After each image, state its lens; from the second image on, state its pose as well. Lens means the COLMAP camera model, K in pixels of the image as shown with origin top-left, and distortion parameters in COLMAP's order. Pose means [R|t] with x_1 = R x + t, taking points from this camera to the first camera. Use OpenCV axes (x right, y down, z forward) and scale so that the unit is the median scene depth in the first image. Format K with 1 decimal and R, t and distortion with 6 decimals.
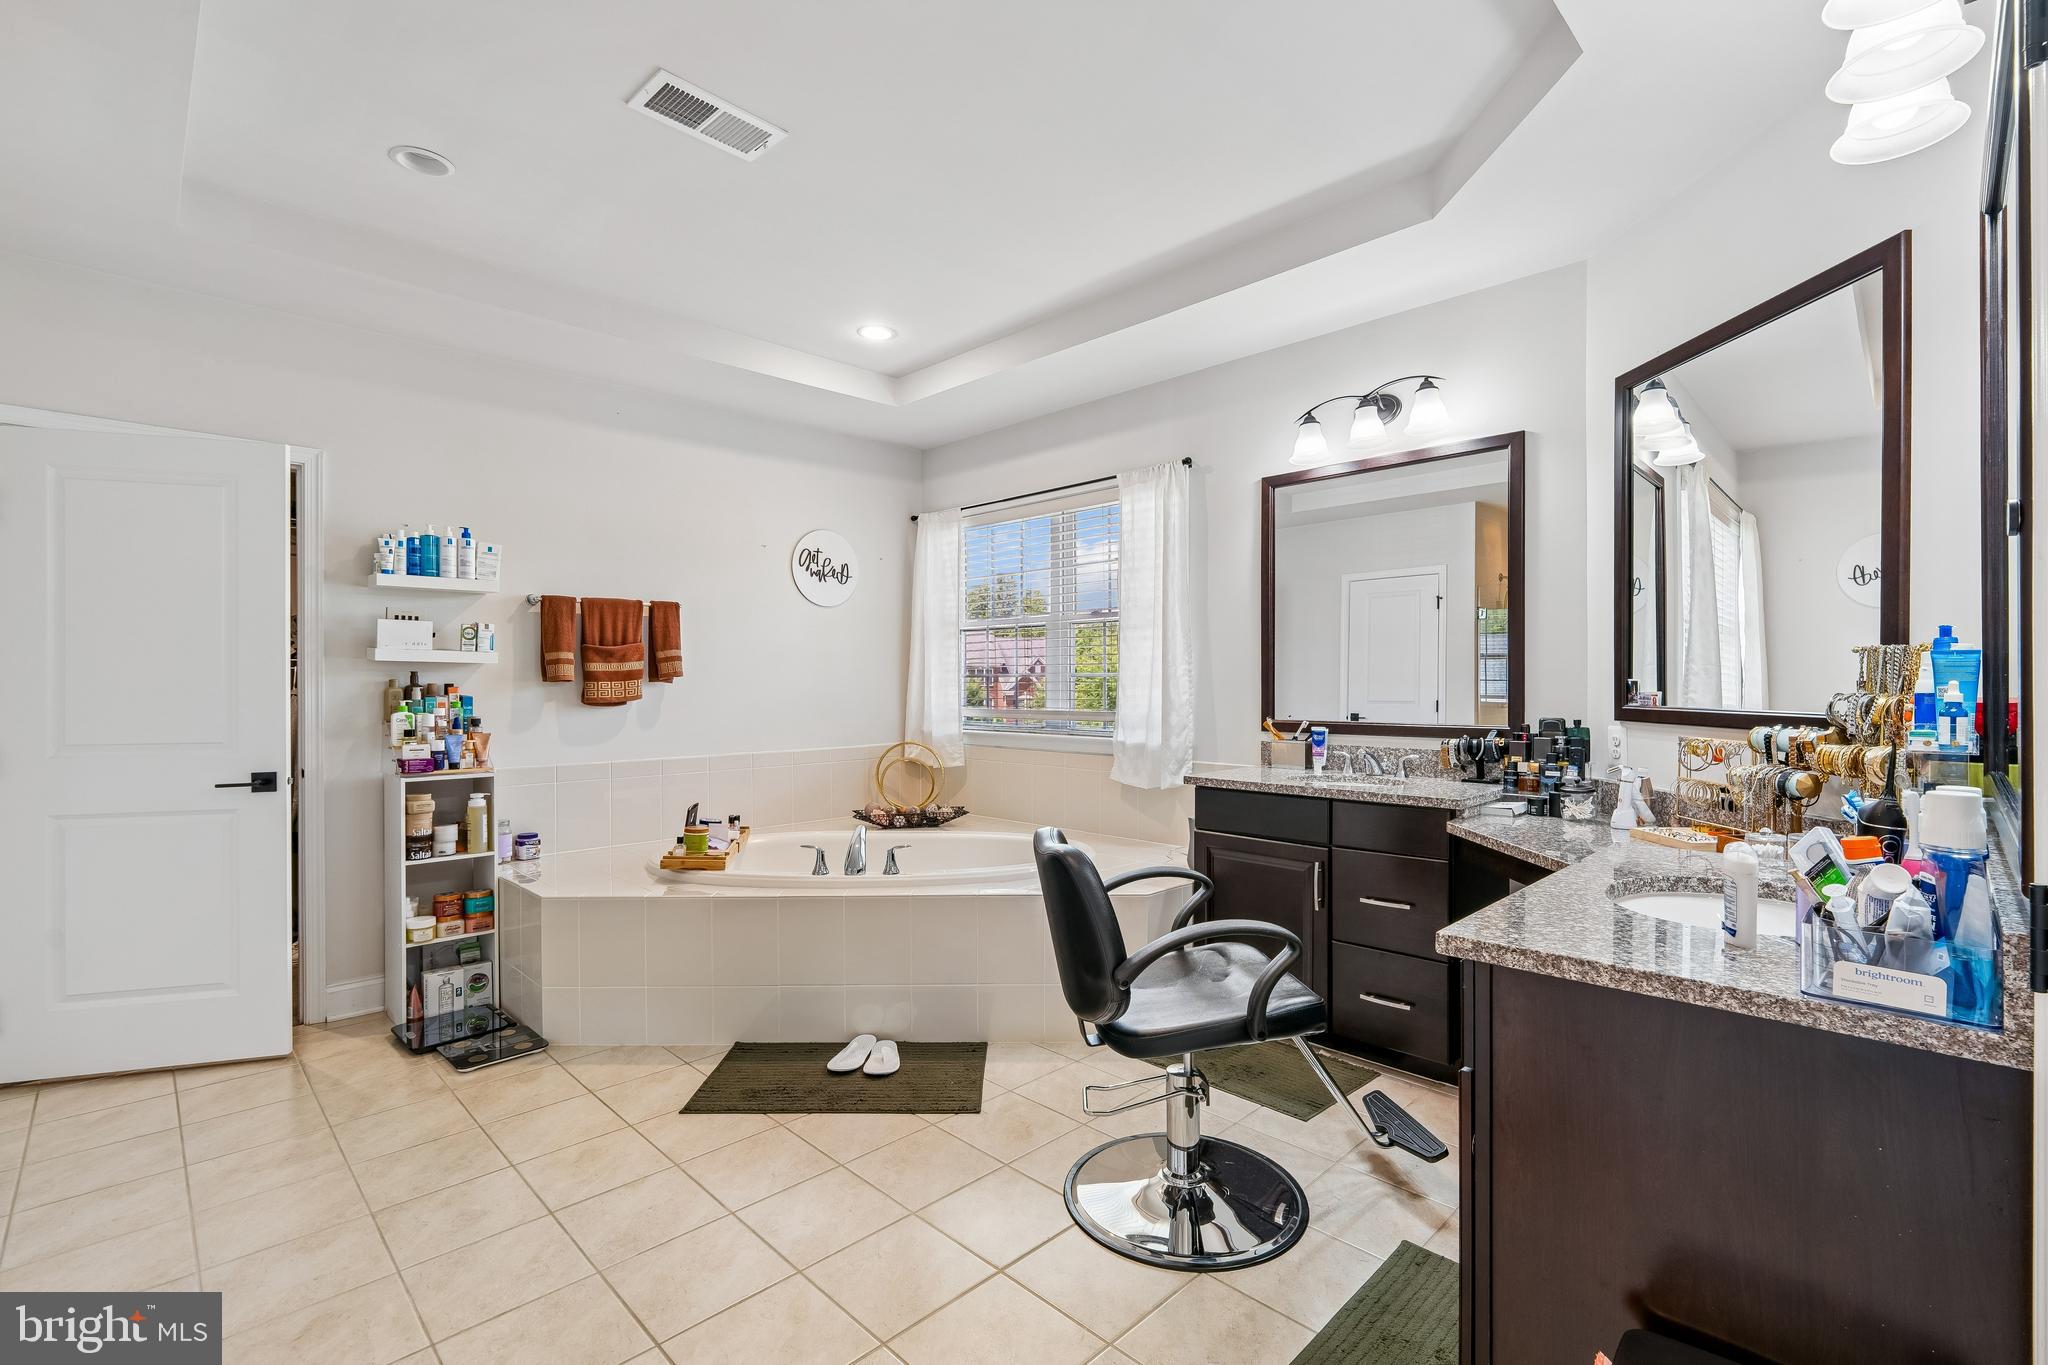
lens RADIAL K [[911.8, 0, 1024.0], [0, 911.8, 682.5], [0, 0, 1]] dist [-0.002457, 0.000058]
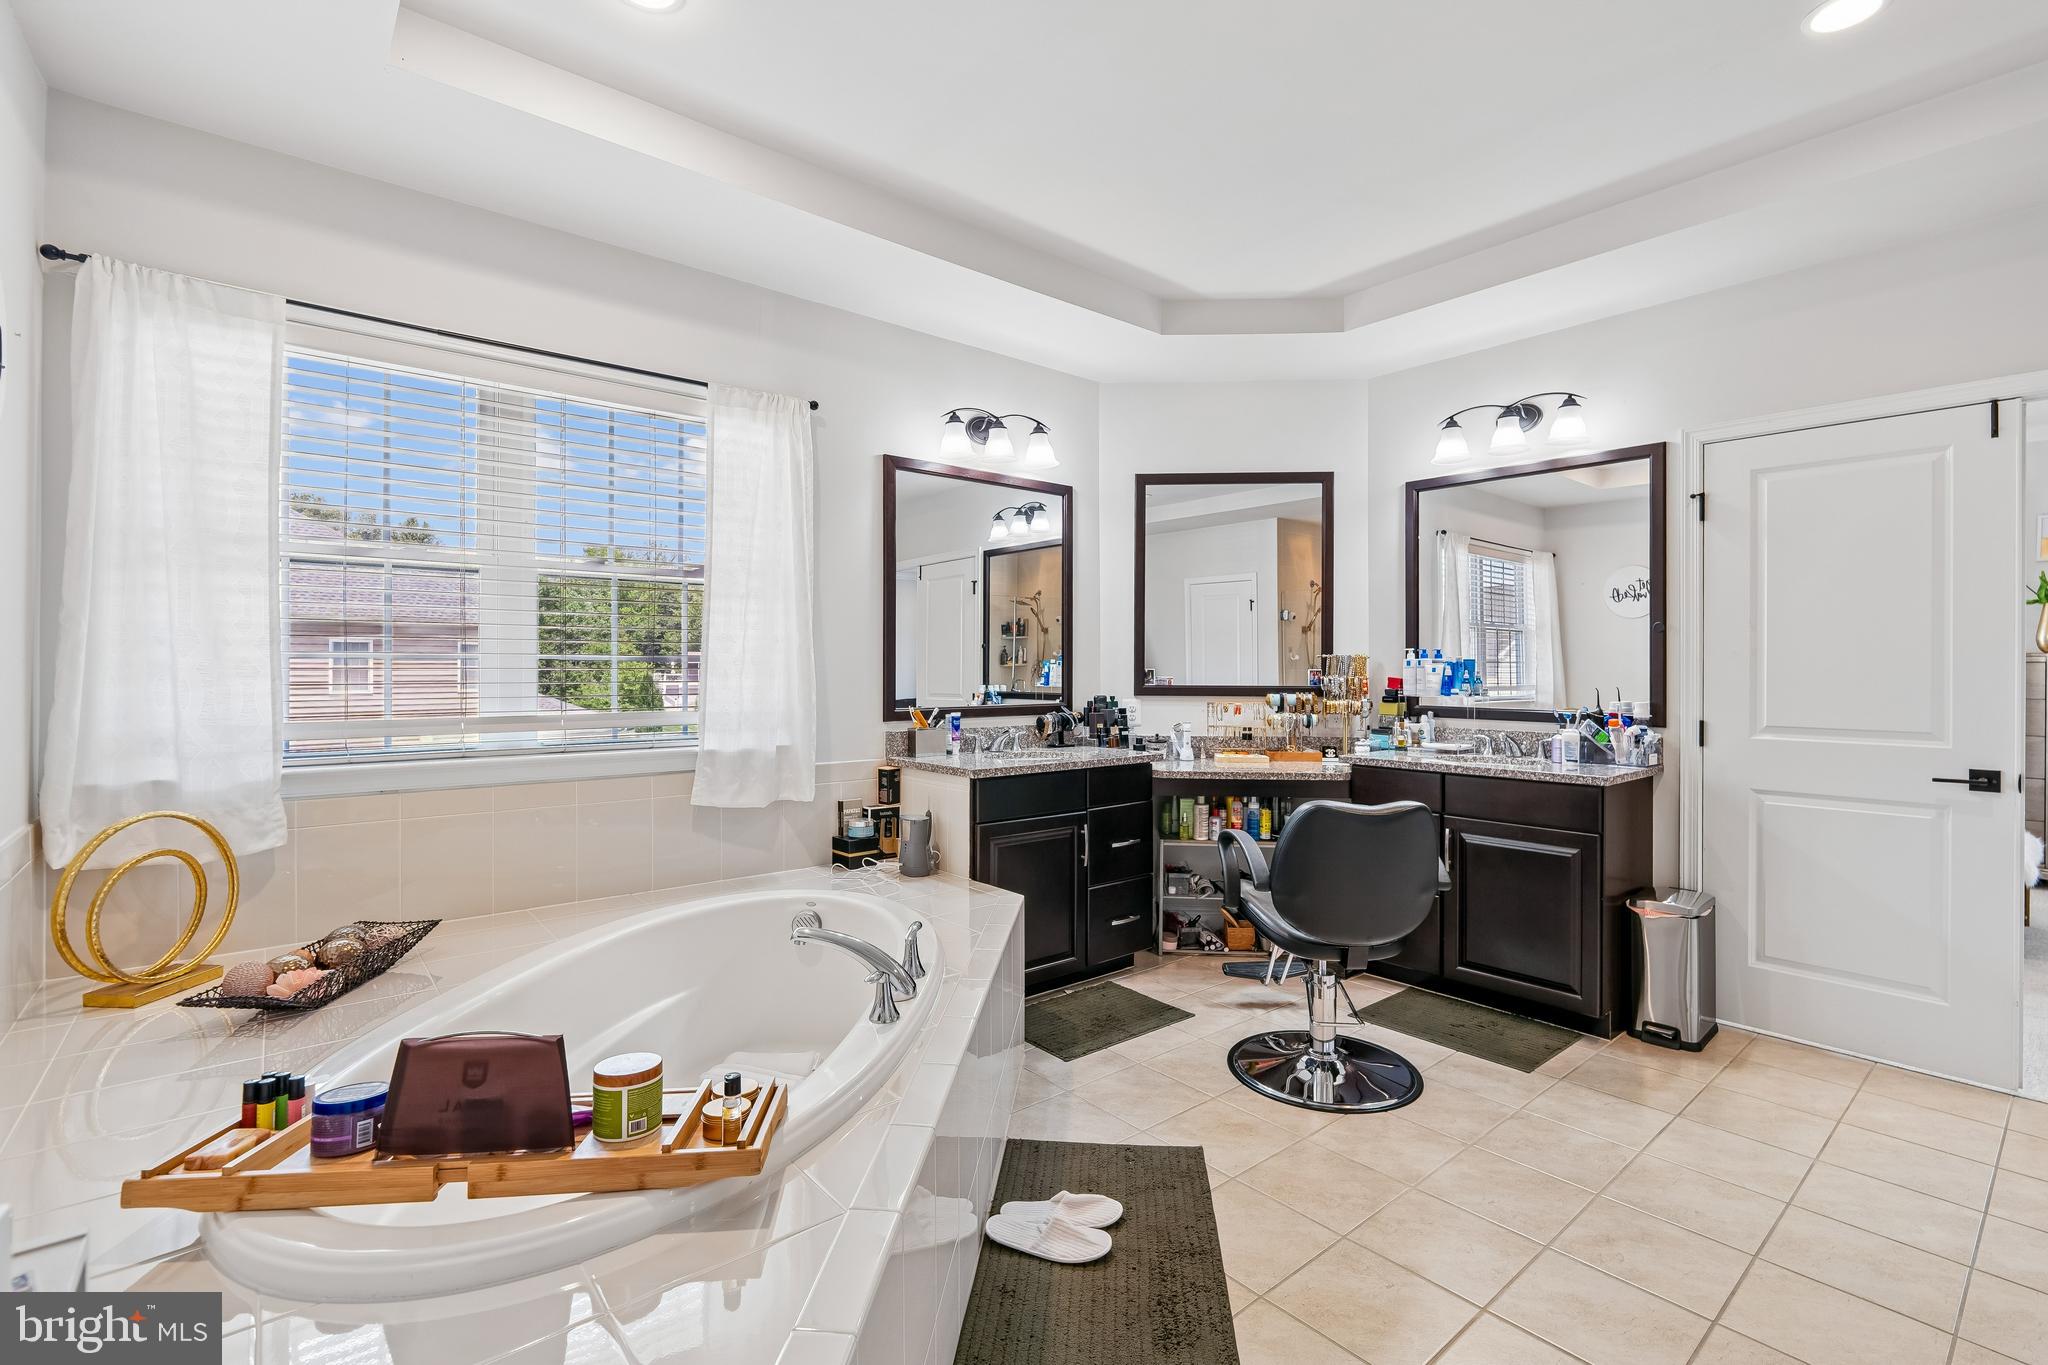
lens RADIAL K [[924.4, 0, 1040.7], [0, 924.4, 665.7], [0, 0, 1]] dist [-0.003677, -0.000147]
pose [[0.078727, 0.004572, 0.996886, -0.892001], [-0.003320, 0.999985, -0.004324, -0.001035], [-0.996891, -0.002969, 0.078741, 0.997937]]
